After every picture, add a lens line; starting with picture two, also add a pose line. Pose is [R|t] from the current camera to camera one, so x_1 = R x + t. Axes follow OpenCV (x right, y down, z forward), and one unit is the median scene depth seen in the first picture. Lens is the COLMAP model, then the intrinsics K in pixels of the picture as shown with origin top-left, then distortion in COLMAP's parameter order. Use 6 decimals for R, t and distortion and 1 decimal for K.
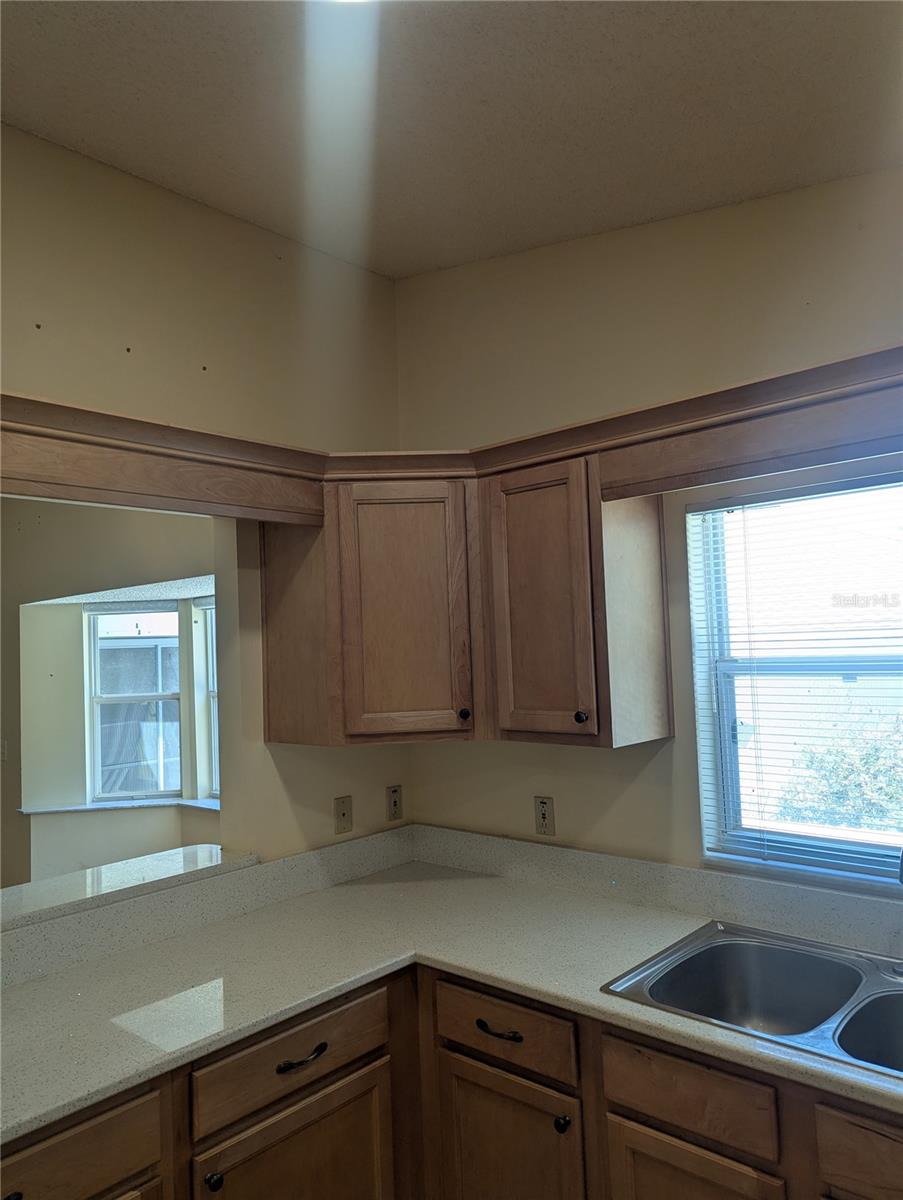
lens RADIAL K [[839.6, 0, 447.0], [0, 839.6, 596.1], [0, 0, 1]] dist [0.066374, -0.053111]
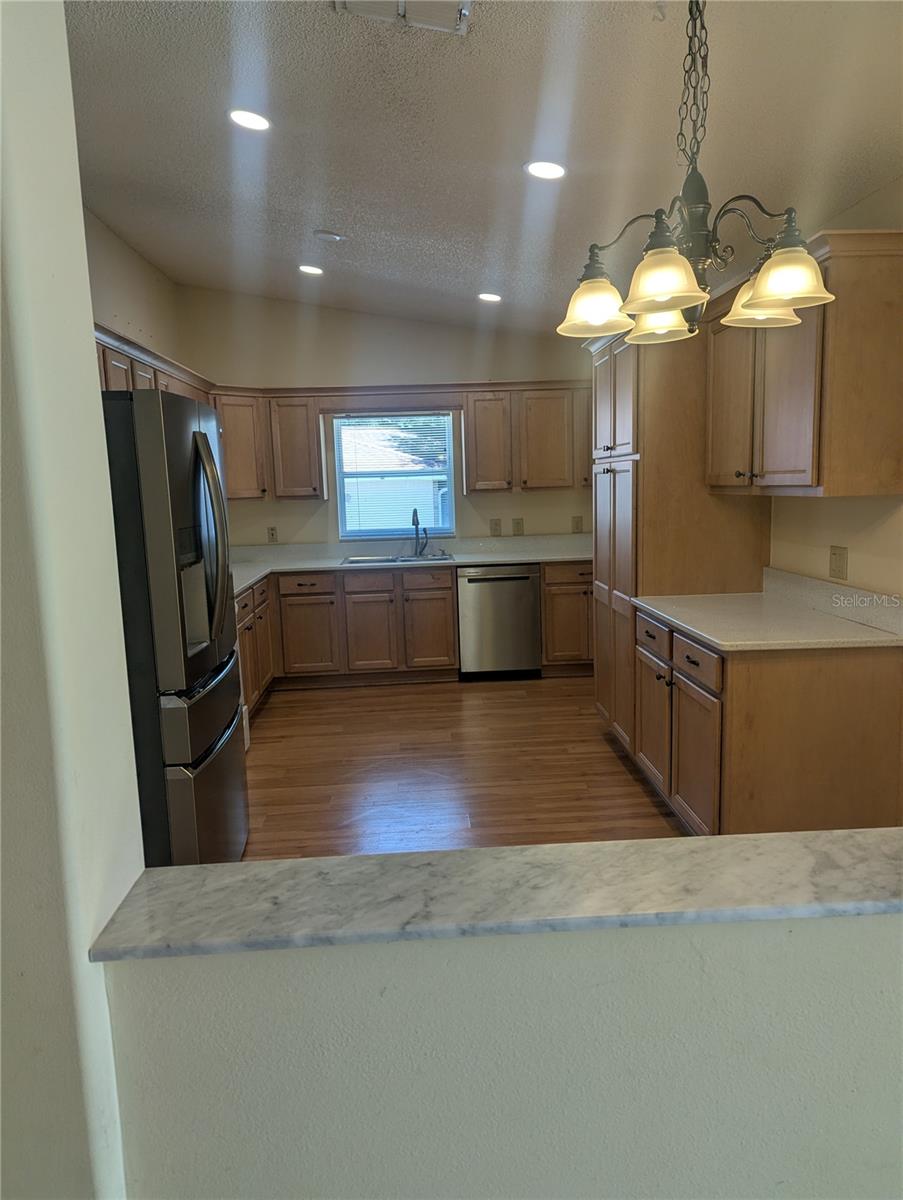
lens RADIAL K [[839.6, 0, 450.6], [0, 839.6, 603.7], [0, 0, 1]] dist [0.066374, -0.053111]
pose [[0.697225, -0.089062, 0.711298, -1.627639], [-0.038115, 0.986243, 0.160849, 0.046053], [-0.715838, -0.139259, 0.684239, -1.397012]]
